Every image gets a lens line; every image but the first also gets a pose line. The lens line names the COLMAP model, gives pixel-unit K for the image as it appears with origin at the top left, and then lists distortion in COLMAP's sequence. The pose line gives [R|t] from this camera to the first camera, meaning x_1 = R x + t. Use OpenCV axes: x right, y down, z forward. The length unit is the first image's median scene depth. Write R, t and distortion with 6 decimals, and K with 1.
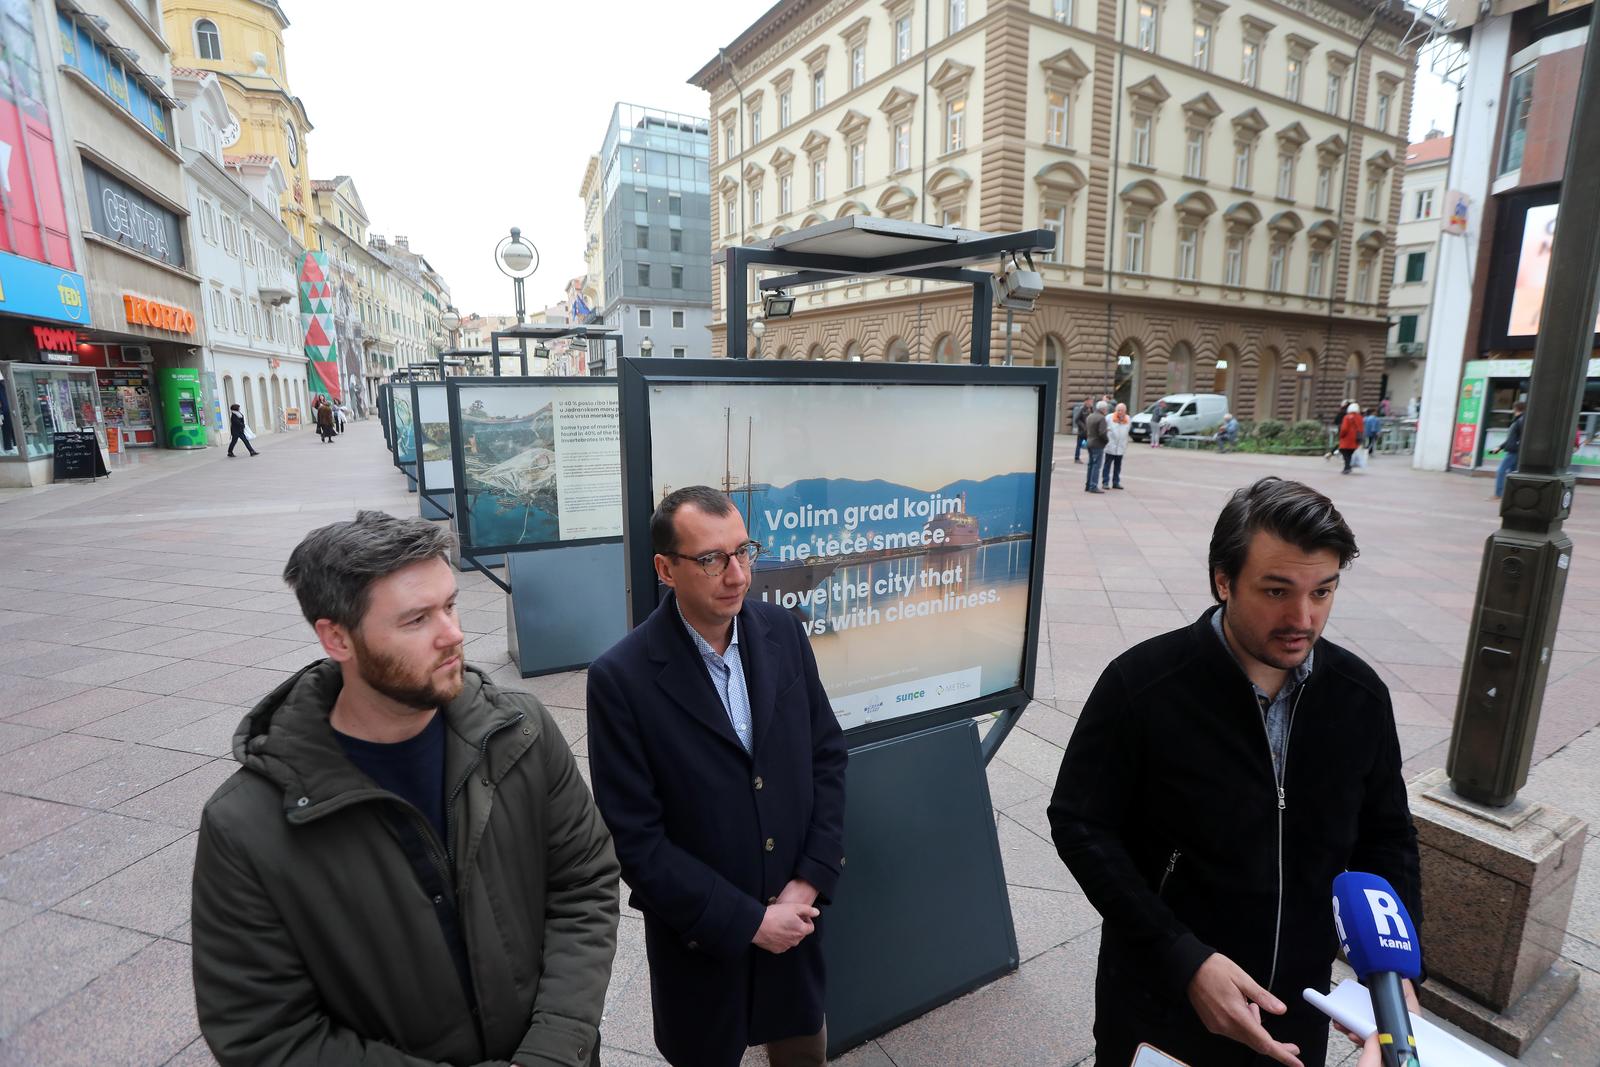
lens RADIAL K [[792.5, 0, 808.2], [0, 792.5, 545.4], [0, 0, 1]] dist [-0.066999, 0.028728]
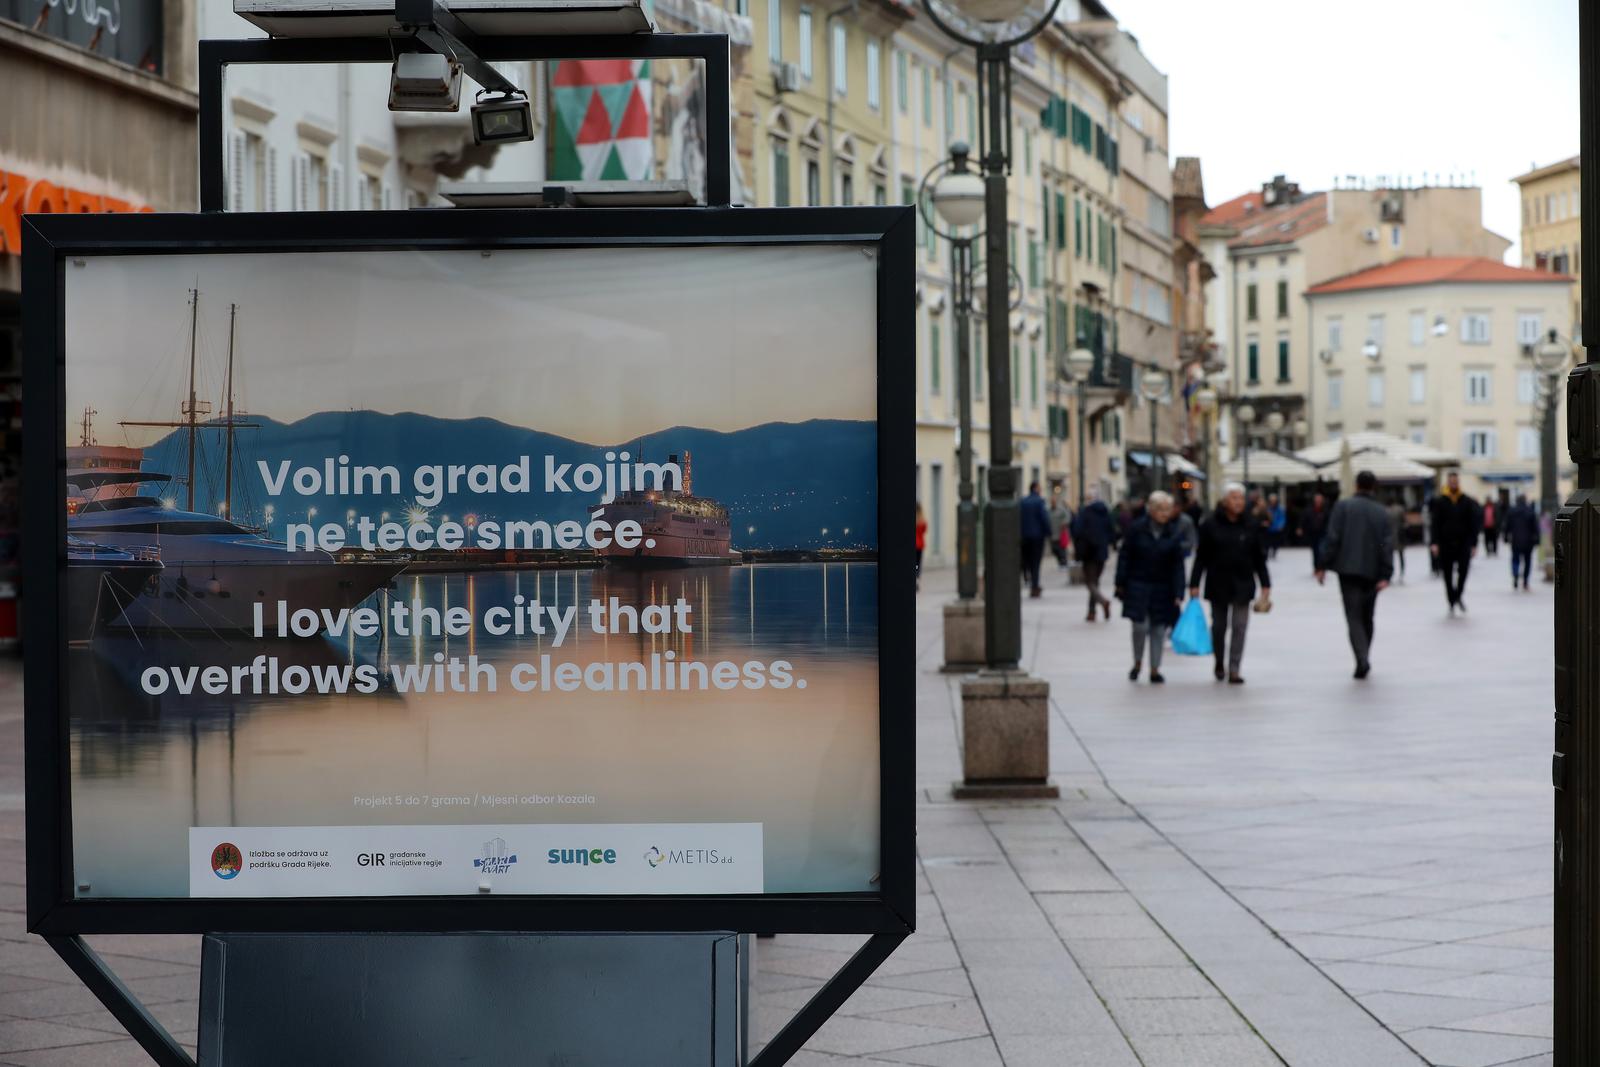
lens RADIAL K [[3803.7, 0, 800.4], [0, 3803.7, 633.4], [0, 0, 1]] dist [-0.164330, -0.251317]
pose [[0.863440, 0.008639, -0.504378, 0.271383], [-0.090041, 0.986436, -0.137245, 0.068536], [0.496352, 0.163917, 0.852506, -0.187849]]
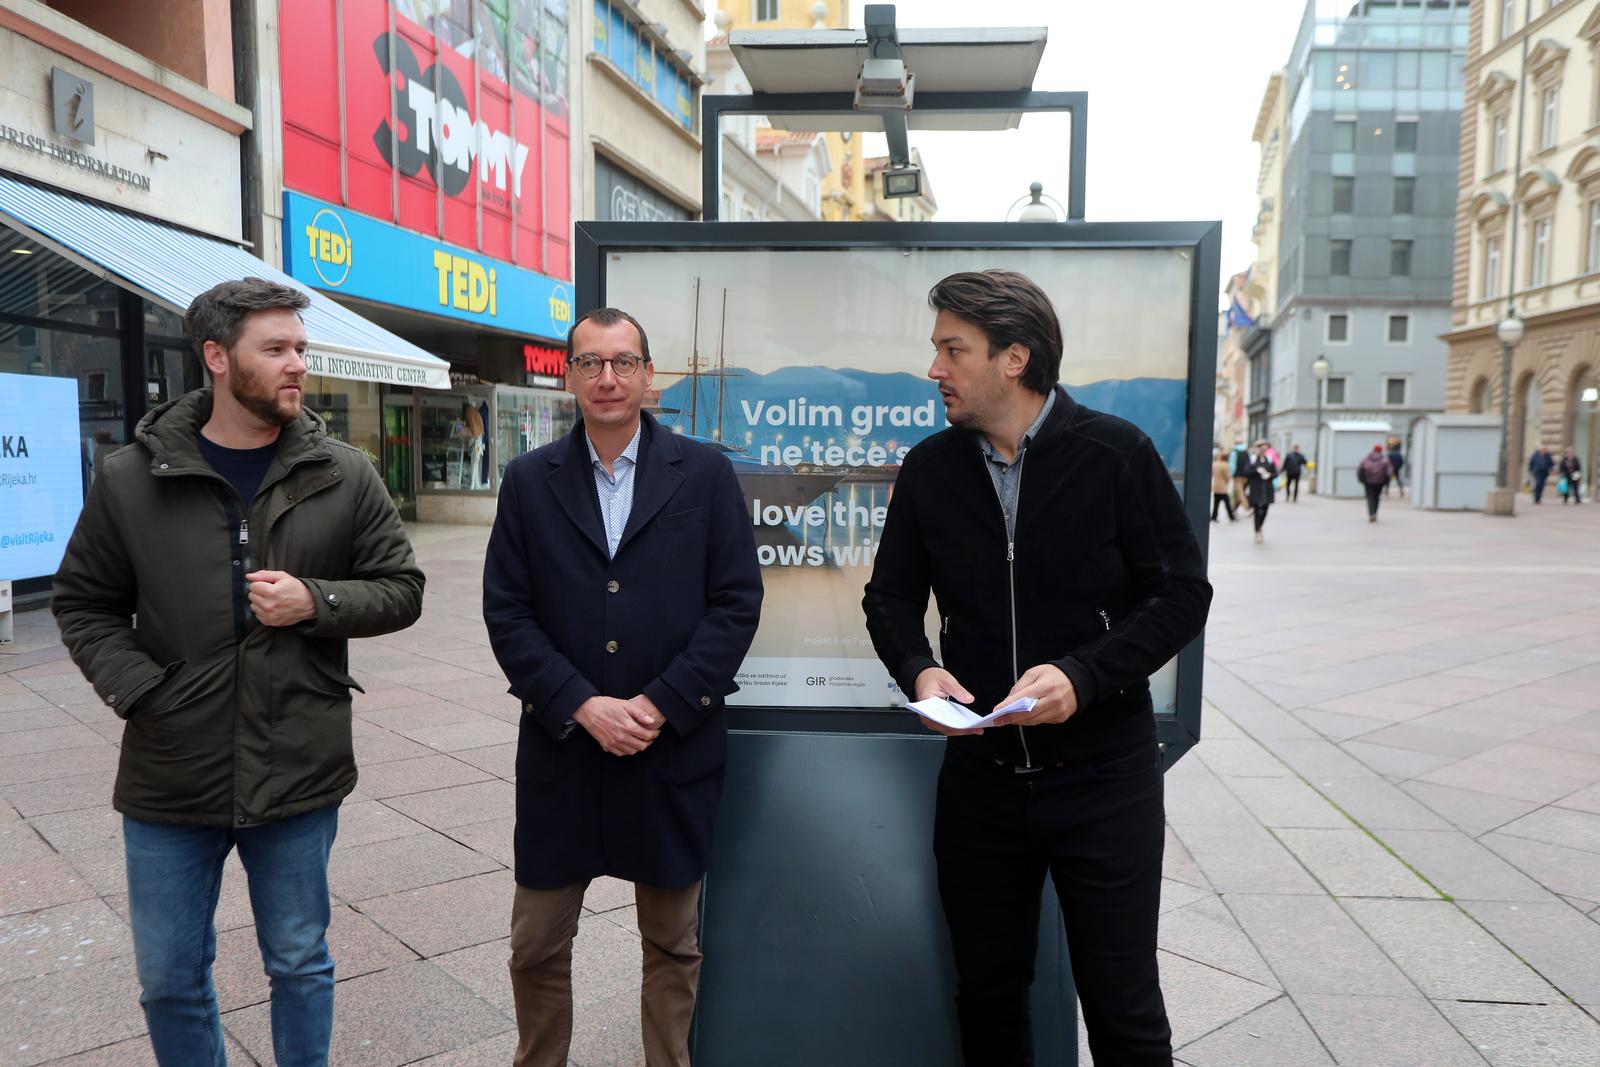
lens RADIAL K [[1298.1, 0, 841.4], [0, 1298.1, 556.5], [0, 0, 1]] dist [-0.007439, 0.065124]
pose [[0.834420, 0.052589, -0.548614, 0.125333], [-0.116334, 0.989815, -0.082057, 0.034654], [0.538711, 0.132292, 0.832039, -0.010545]]
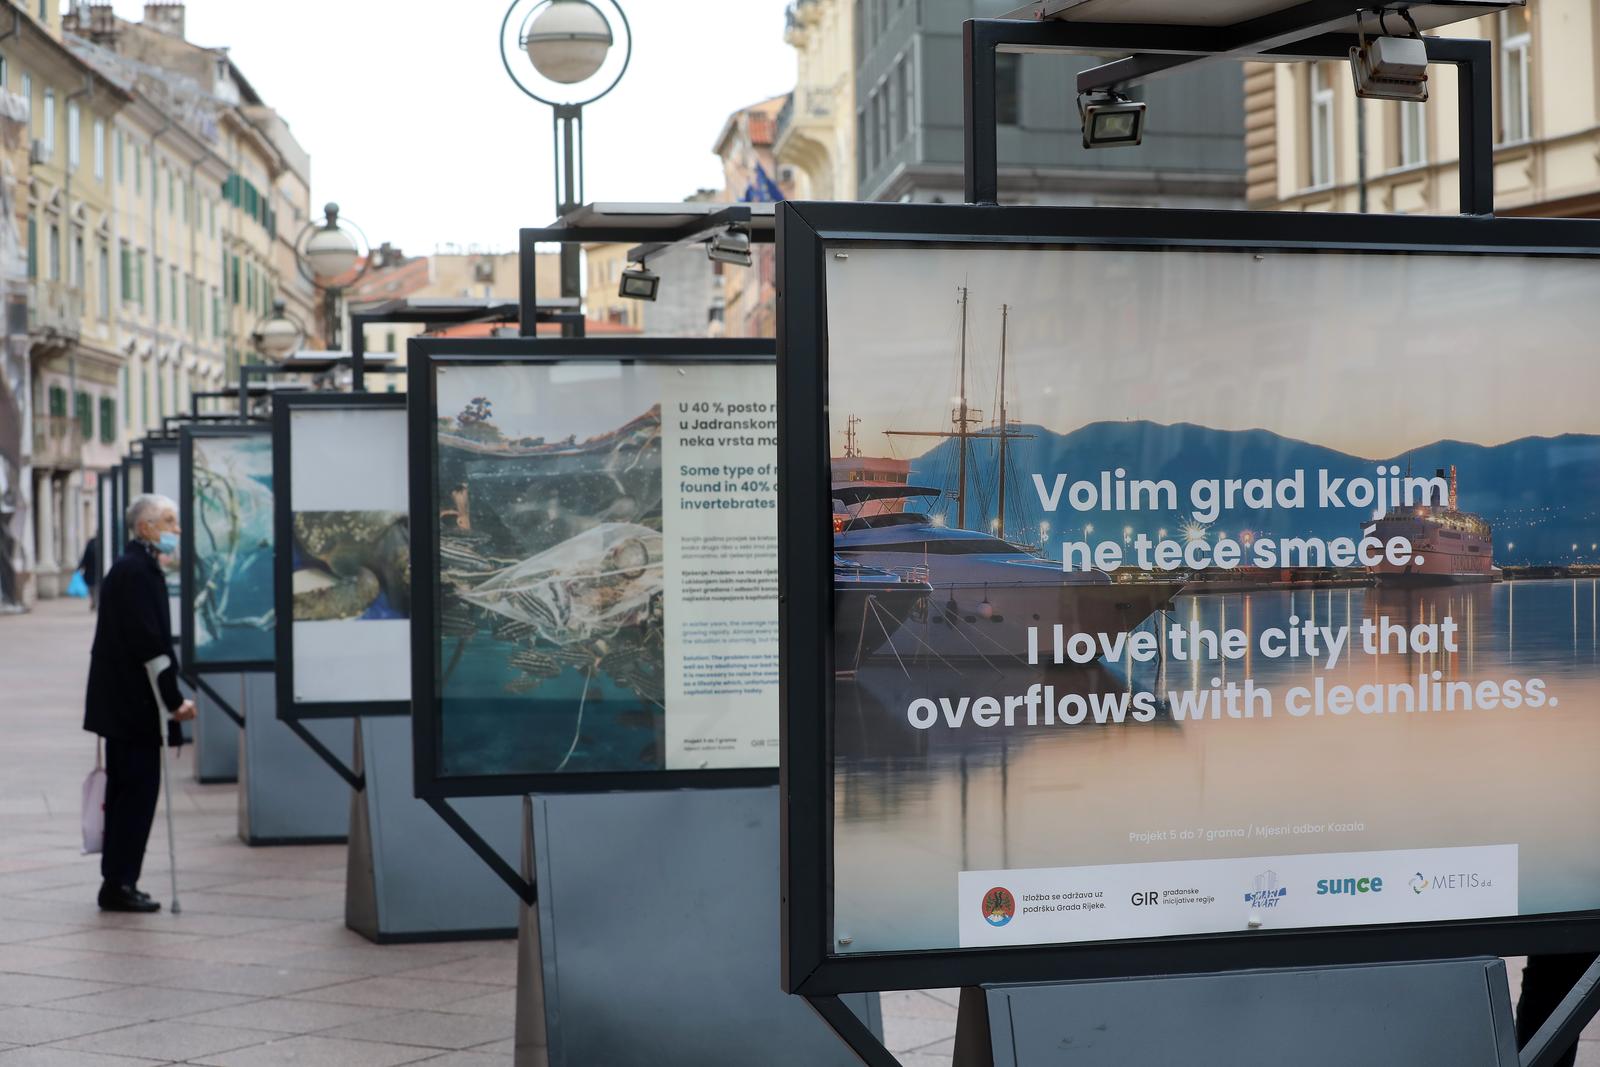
lens RADIAL K [[3267.1, 0, 796.3], [0, 3267.1, 602.8], [0, 0, 1]] dist [-0.303981, 0.156341]
pose [[0.964891, -0.006907, -0.262560, 0.059811], [-0.037598, 0.985726, -0.164104, 0.066217], [0.259946, 0.168214, 0.950859, -0.185141]]
